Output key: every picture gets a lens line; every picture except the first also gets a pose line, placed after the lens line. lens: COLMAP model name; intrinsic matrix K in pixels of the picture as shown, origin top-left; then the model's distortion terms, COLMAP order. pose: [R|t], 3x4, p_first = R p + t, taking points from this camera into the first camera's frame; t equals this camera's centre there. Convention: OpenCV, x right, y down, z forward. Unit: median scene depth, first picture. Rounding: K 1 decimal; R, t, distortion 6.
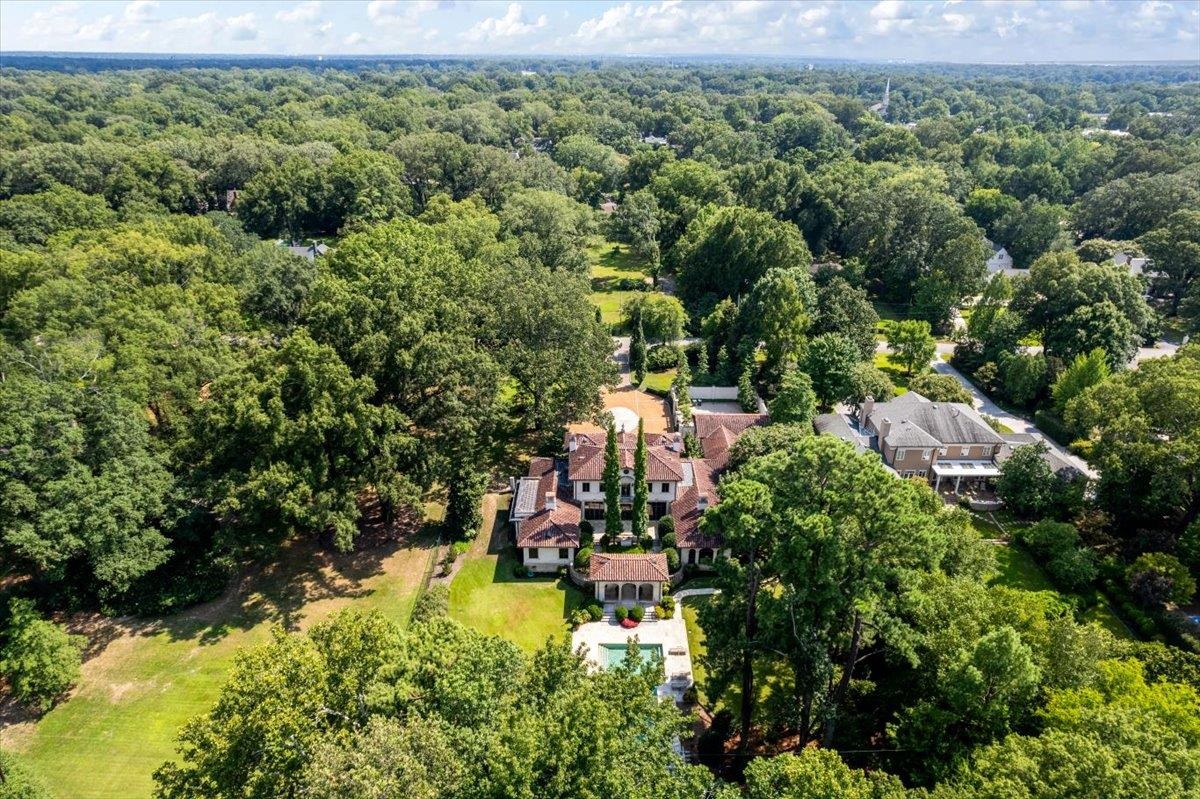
lens RADIAL K [[765.7, 0, 600.0], [0, 765.7, 399.5], [0, 0, 1]] dist [-0.080537, 0.076614]
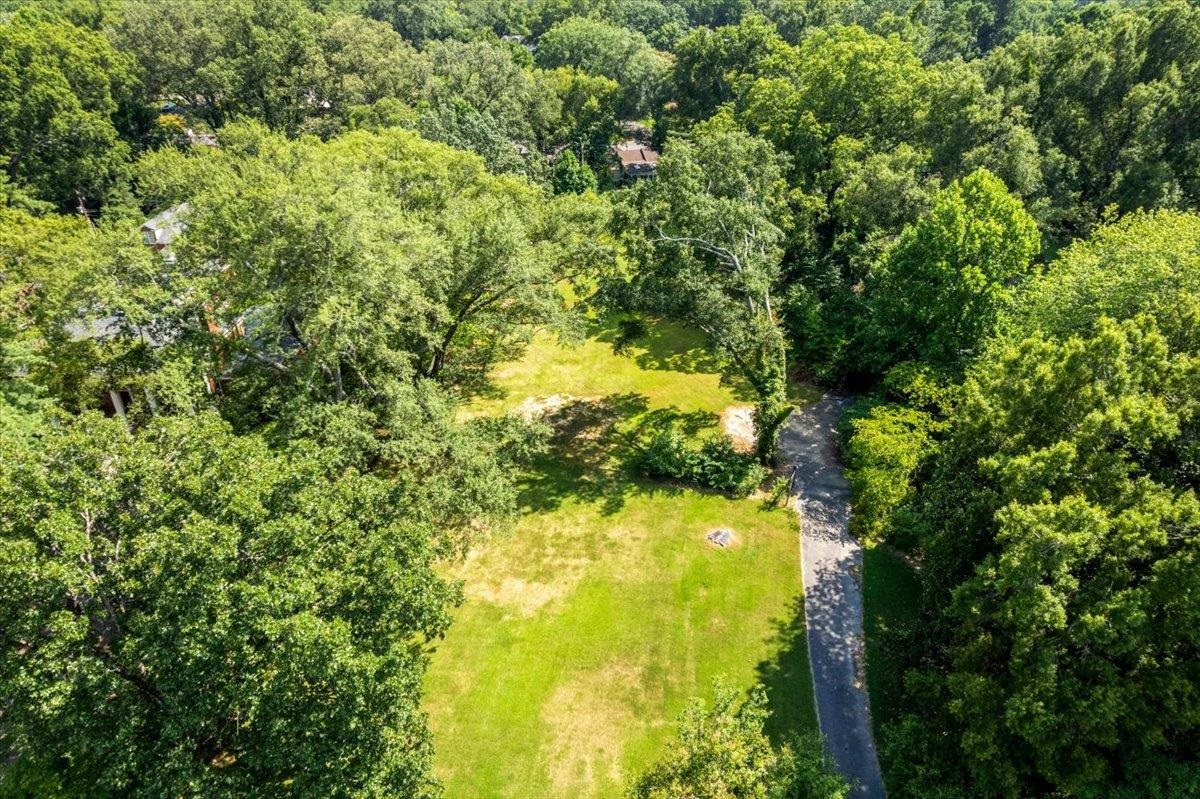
lens RADIAL K [[765.7, 0, 600.0], [0, 765.7, 399.5], [0, 0, 1]] dist [-0.080537, 0.076614]
pose [[0.998578, 0.009007, -0.052551, 0.047134], [-0.004085, 0.995656, 0.093022, -0.381948], [0.053161, -0.092675, 0.994276, 1.365987]]
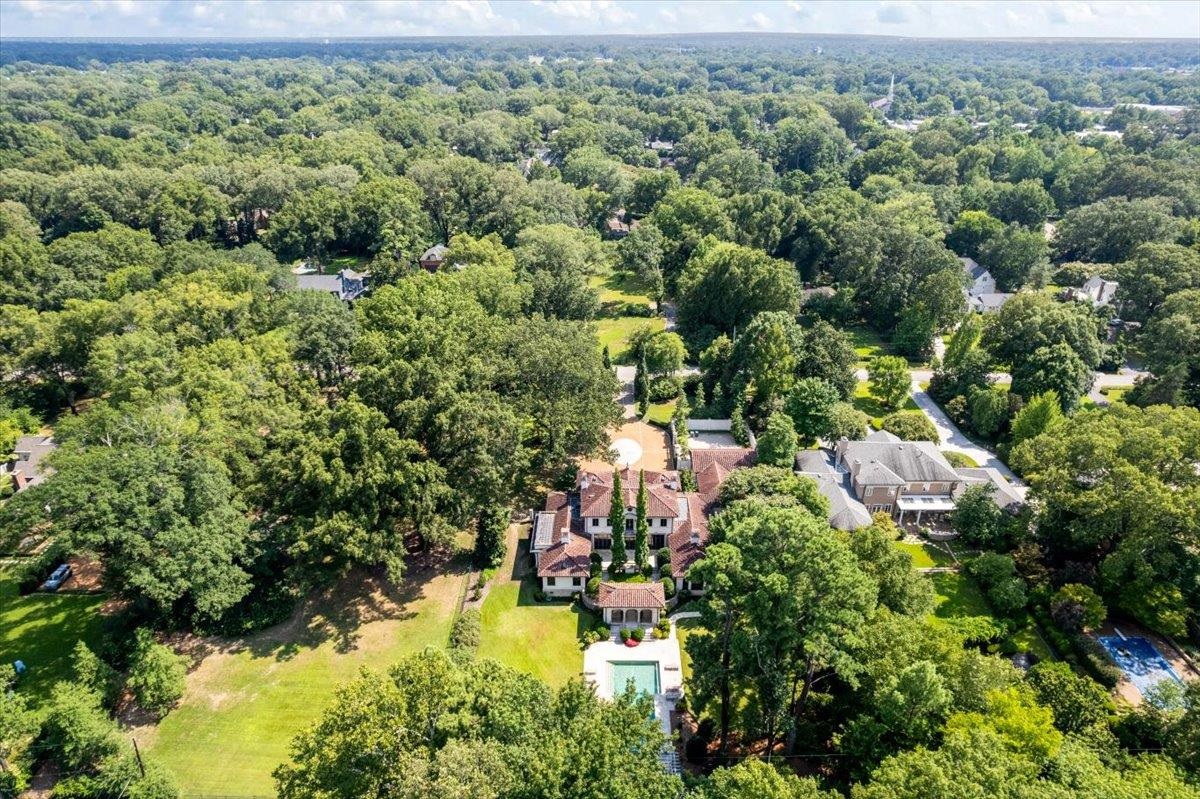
lens RADIAL K [[765.7, 0, 600.0], [0, 765.7, 399.5], [0, 0, 1]] dist [-0.080537, 0.076614]
pose [[0.999940, -0.001711, -0.010836, 0.001529], [0.001968, 0.999716, 0.023757, -0.097078], [0.010792, -0.023777, 0.999659, -0.155368]]
